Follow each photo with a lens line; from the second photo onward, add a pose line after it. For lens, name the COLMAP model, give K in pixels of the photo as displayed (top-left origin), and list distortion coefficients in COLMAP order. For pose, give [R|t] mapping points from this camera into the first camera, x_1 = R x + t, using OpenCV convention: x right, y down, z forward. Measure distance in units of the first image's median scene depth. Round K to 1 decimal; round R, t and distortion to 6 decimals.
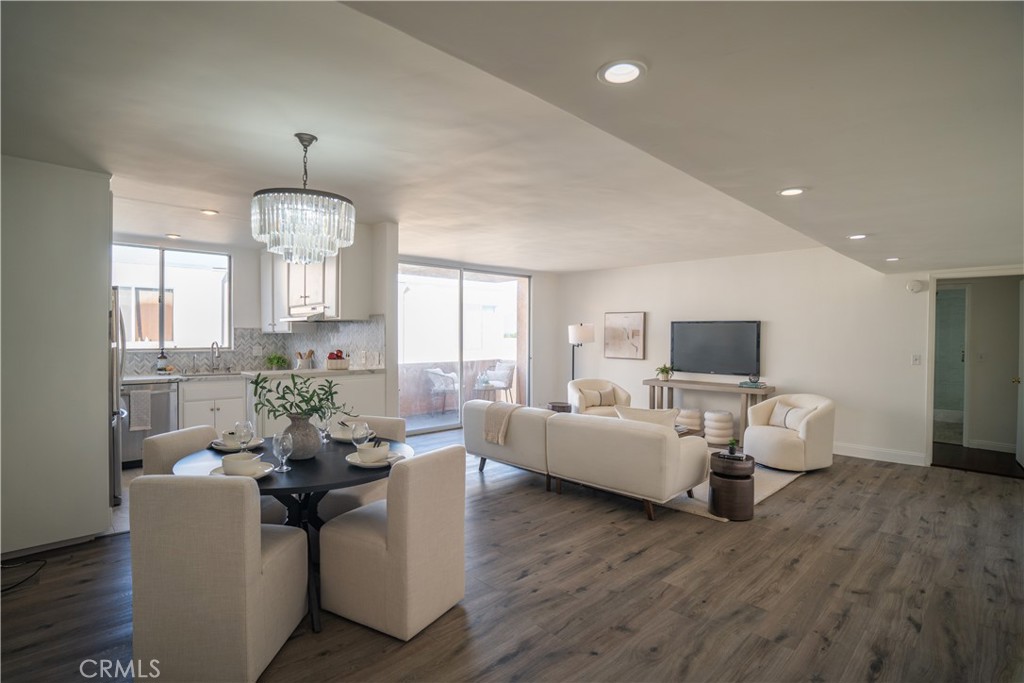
lens RADIAL K [[495.8, 0, 513.8], [0, 495.8, 340.8], [0, 0, 1]] dist [-0.049554, 0.009212]
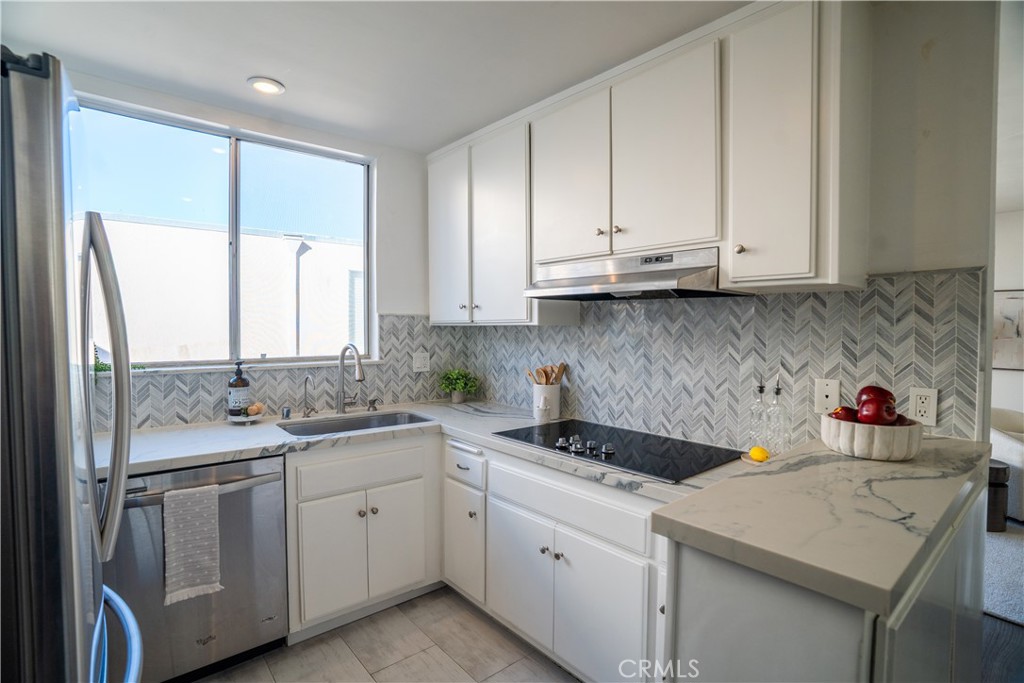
lens RADIAL K [[495.8, 0, 512.6], [0, 495.8, 339.4], [0, 0, 1]] dist [-0.049554, 0.009212]
pose [[0.997455, 0.003810, -0.071198, -0.405530], [-0.002405, 0.999801, 0.019801, -0.011877], [0.071260, -0.019580, 0.997266, 0.524732]]
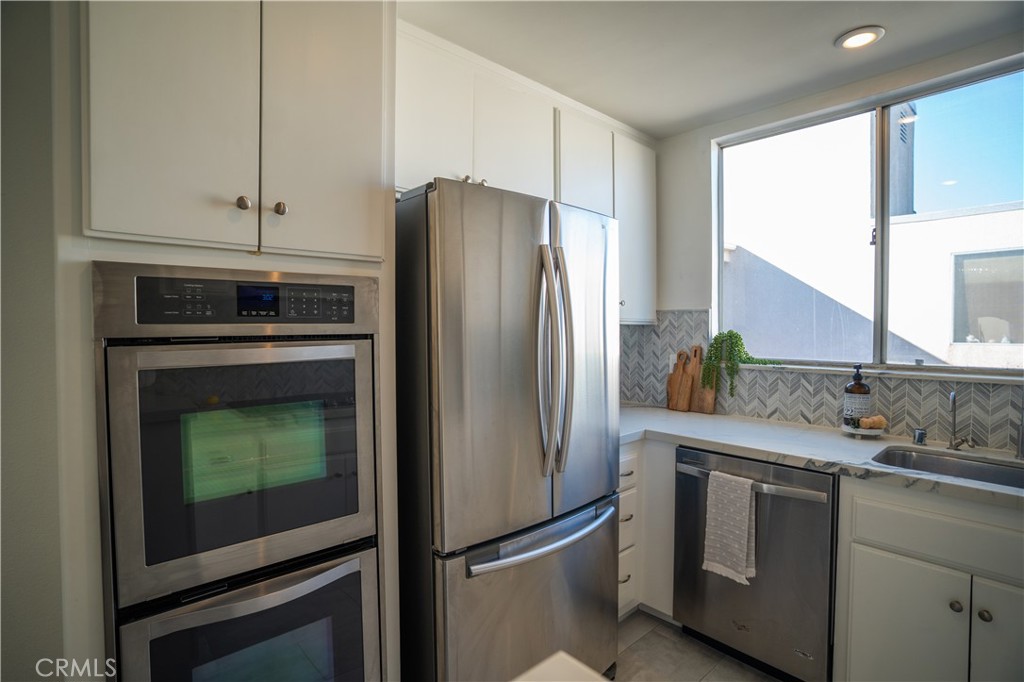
lens RADIAL K [[495.8, 0, 511.3], [0, 495.8, 342.1], [0, 0, 1]] dist [-0.049554, 0.009212]
pose [[-0.051372, 0.019965, -0.998480, -0.303666], [-0.011202, 0.999726, 0.020566, -0.006152], [0.998617, 0.012242, -0.051134, 0.669839]]
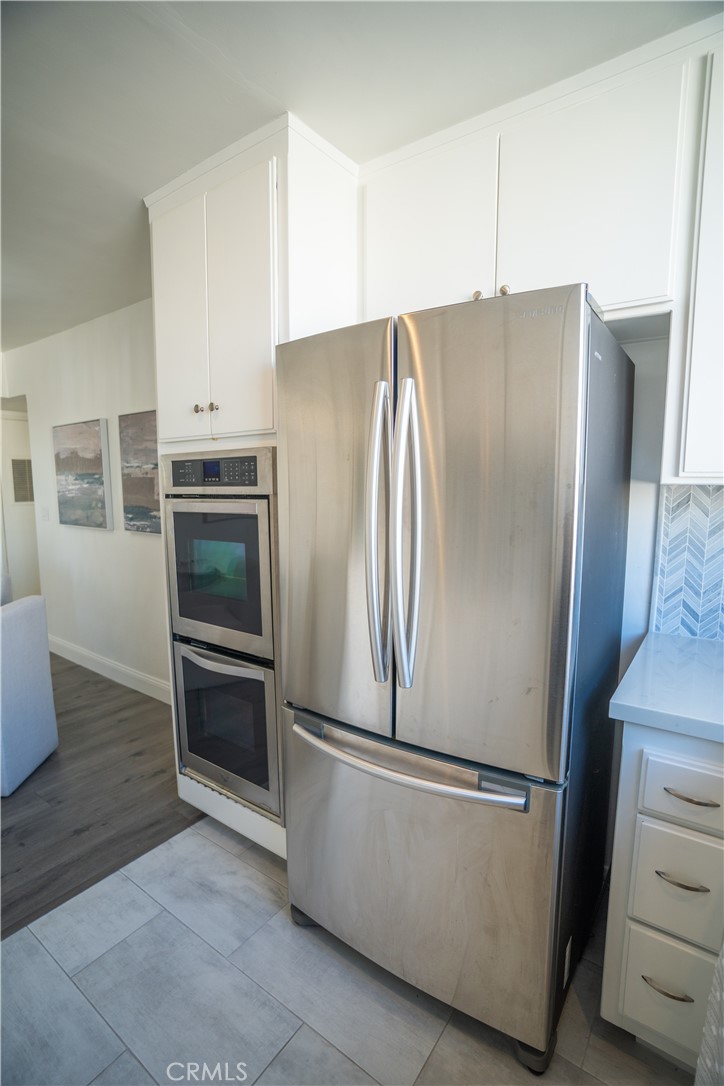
lens RADIAL K [[525.8, 0, 362.7], [0, 525.8, 548.4], [0, 0, 1]] dist [-0.049554, 0.009212]
pose [[-0.984015, 0.014362, -0.177507, -0.514700], [-0.010072, 0.990659, 0.135992, -0.014698], [0.177802, 0.135606, -0.974678, 0.877149]]
